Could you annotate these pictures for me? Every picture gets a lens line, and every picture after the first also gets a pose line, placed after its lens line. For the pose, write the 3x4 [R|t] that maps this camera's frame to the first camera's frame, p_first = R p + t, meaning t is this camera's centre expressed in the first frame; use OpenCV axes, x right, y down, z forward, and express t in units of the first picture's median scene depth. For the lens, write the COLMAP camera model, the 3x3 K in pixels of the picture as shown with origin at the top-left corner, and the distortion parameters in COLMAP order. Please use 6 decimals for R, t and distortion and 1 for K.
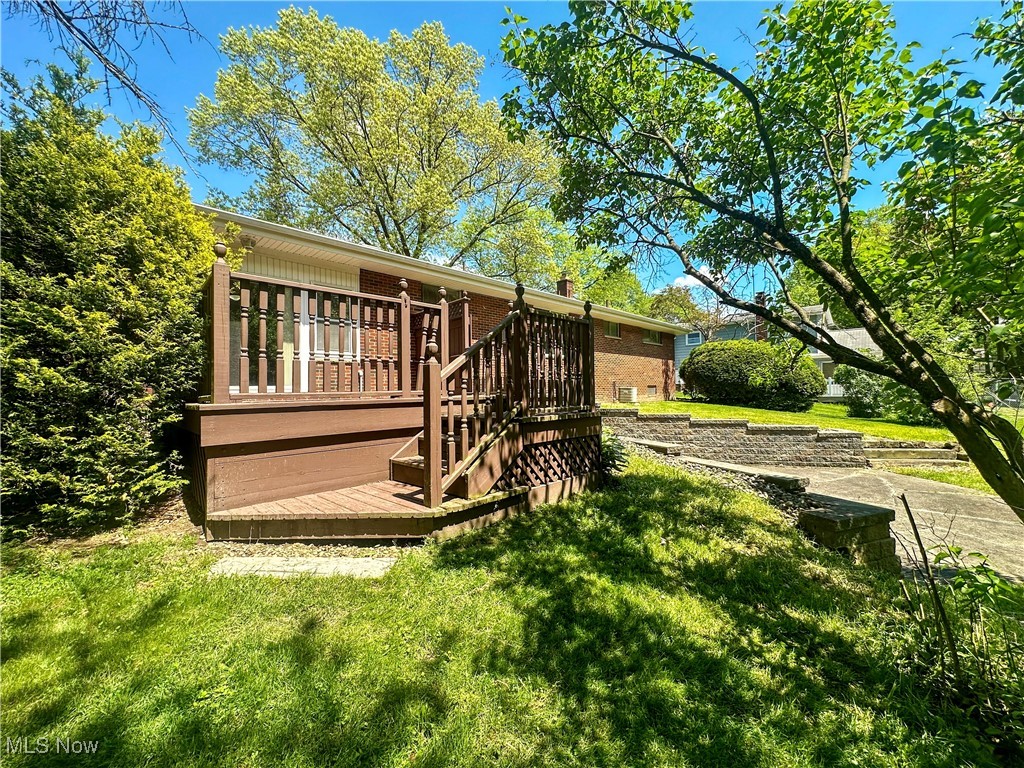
lens RADIAL K [[411.6, 0, 512.0], [0, 411.6, 384.0], [0, 0, 1]] dist [0.000233, 0.000157]
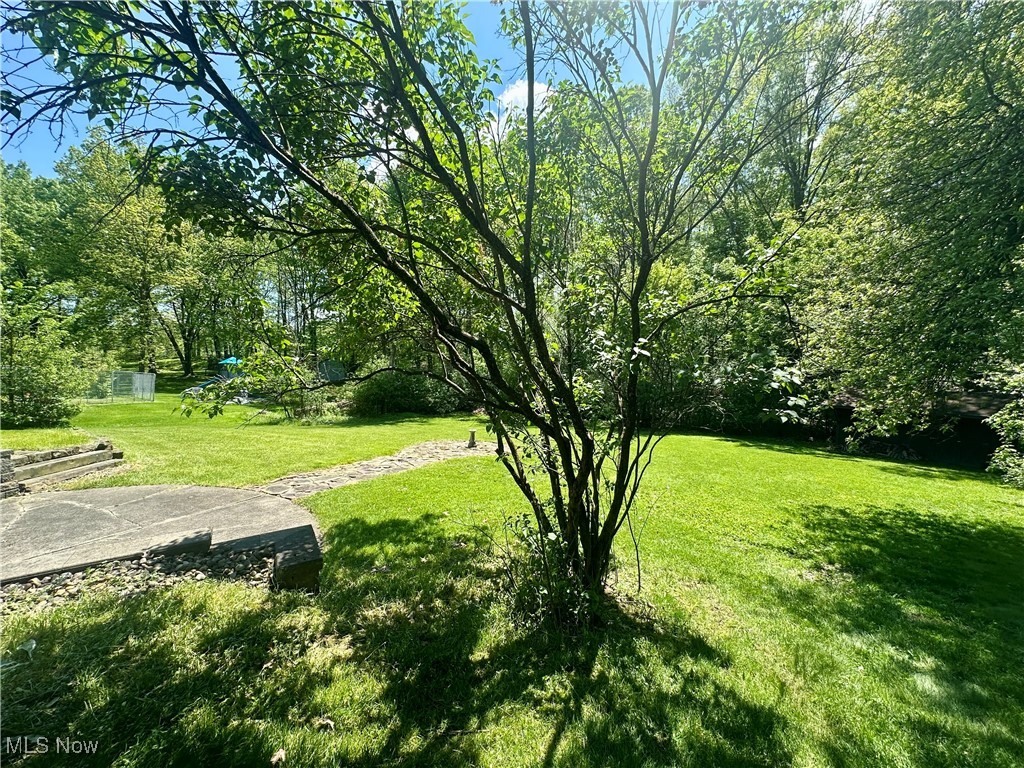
lens RADIAL K [[411.6, 0, 512.0], [0, 411.6, 384.0], [0, 0, 1]] dist [0.000233, 0.000157]
pose [[-0.227948, -0.030912, 0.973182, -0.072247], [-0.014825, 0.999490, 0.028276, -0.032931], [-0.973560, -0.007982, -0.228290, 0.284035]]
